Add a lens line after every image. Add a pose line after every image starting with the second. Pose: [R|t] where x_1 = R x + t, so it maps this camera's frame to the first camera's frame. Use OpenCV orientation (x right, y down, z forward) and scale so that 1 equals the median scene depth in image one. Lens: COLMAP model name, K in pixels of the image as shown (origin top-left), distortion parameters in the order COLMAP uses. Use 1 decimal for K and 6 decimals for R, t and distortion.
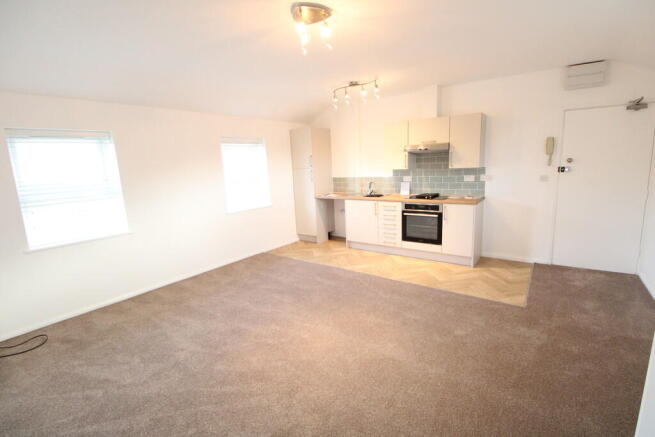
lens RADIAL K [[299.8, 0, 327.5], [0, 299.8, 218.5], [0, 0, 1]] dist [0.000370, -0.017110]
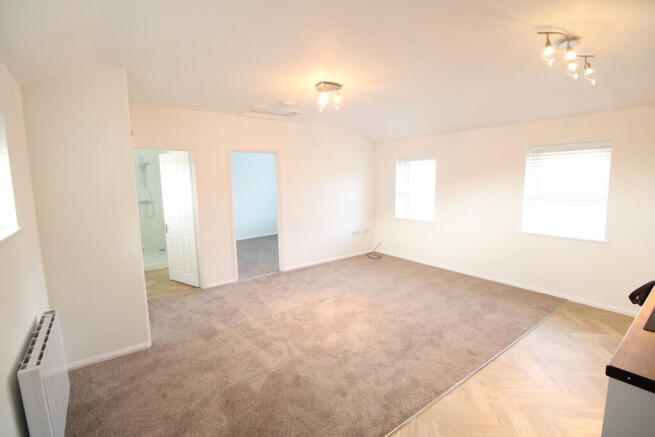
lens RADIAL K [[299.8, 0, 327.5], [0, 299.8, 218.5], [0, 0, 1]] dist [0.000370, -0.017110]
pose [[-0.296396, 0.170386, -0.939744, 0.707494], [-0.145597, 0.964396, 0.220777, -0.178163], [0.943902, 0.202261, -0.261036, 0.726318]]
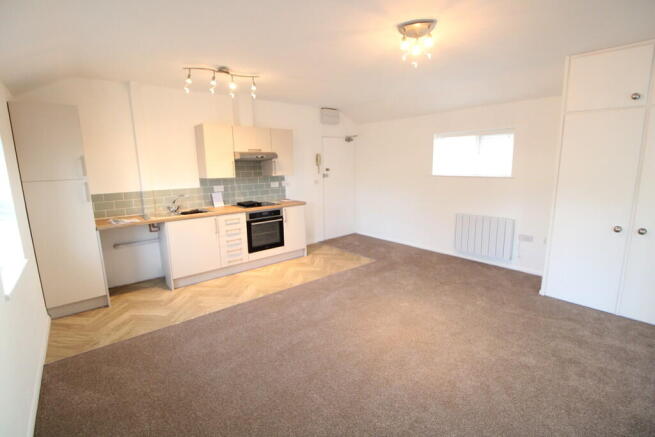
lens RADIAL K [[299.8, 0, 327.5], [0, 299.8, 218.5], [0, 0, 1]] dist [0.000370, -0.017110]
pose [[0.245723, -0.136363, 0.959701, -0.607053], [0.183623, 0.978678, 0.092044, -0.078206], [-0.951789, 0.153606, 0.265523, 0.536230]]
